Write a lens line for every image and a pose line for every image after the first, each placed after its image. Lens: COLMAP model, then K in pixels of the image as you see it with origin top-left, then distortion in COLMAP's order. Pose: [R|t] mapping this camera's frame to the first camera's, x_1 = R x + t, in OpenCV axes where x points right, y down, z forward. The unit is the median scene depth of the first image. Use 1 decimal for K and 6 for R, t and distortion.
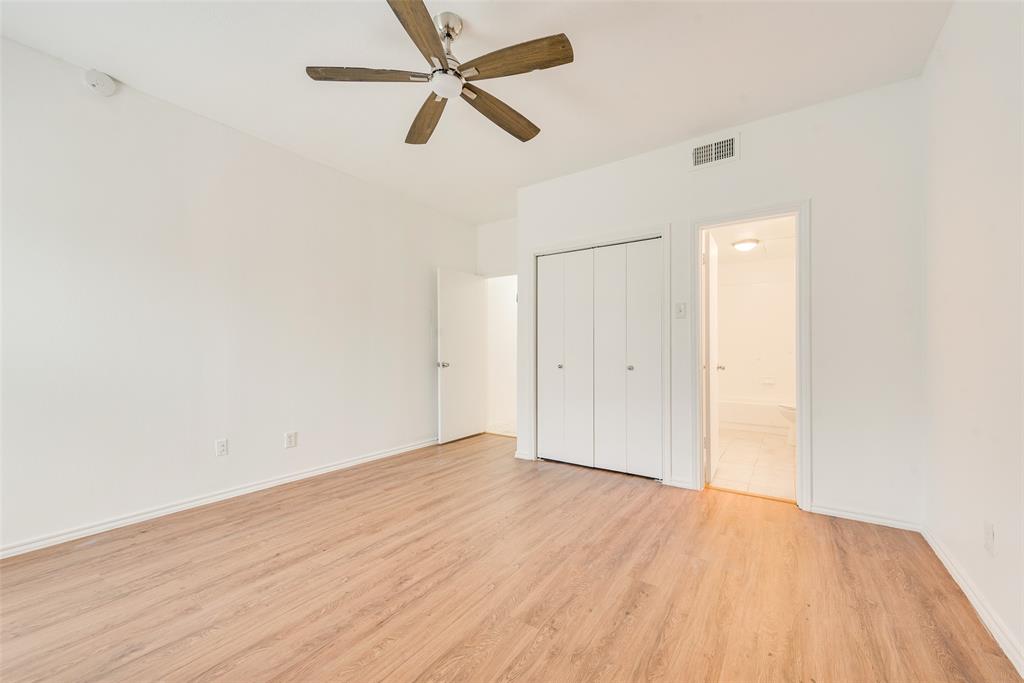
lens RADIAL K [[404.3, 0, 514.7], [0, 404.3, 344.6], [0, 0, 1]] dist [0.006803, -0.000143]
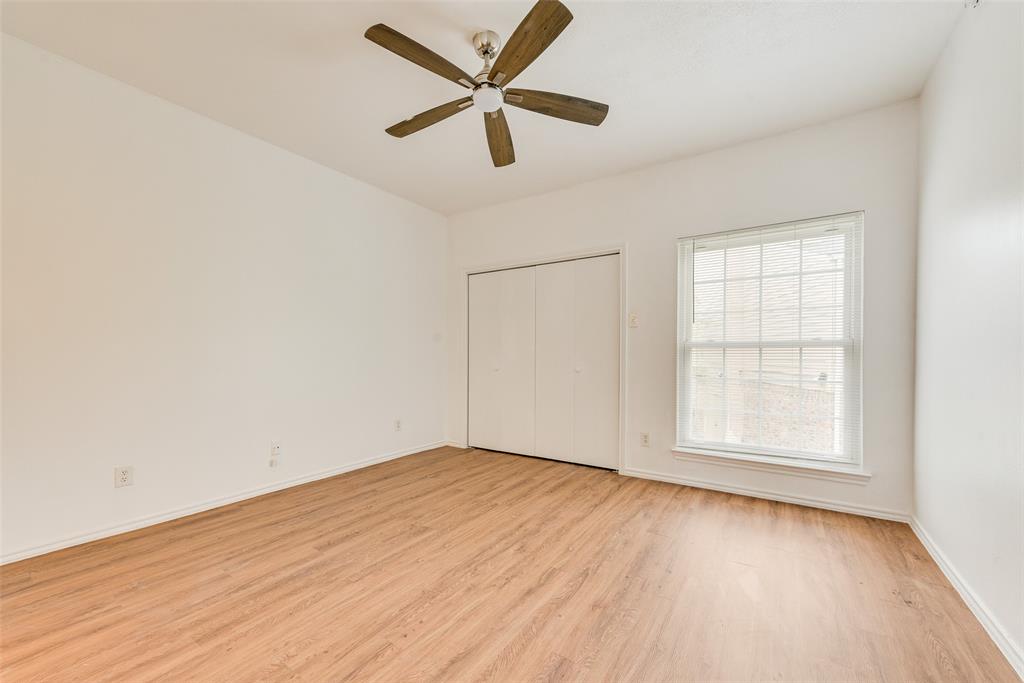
lens RADIAL K [[404.3, 0, 514.7], [0, 404.3, 344.6], [0, 0, 1]] dist [0.006803, -0.000143]
pose [[-0.999751, -0.001394, -0.022292, -0.211904], [-0.000659, 0.999456, -0.032982, 0.021218], [0.022326, -0.032959, -0.999207, 2.038712]]
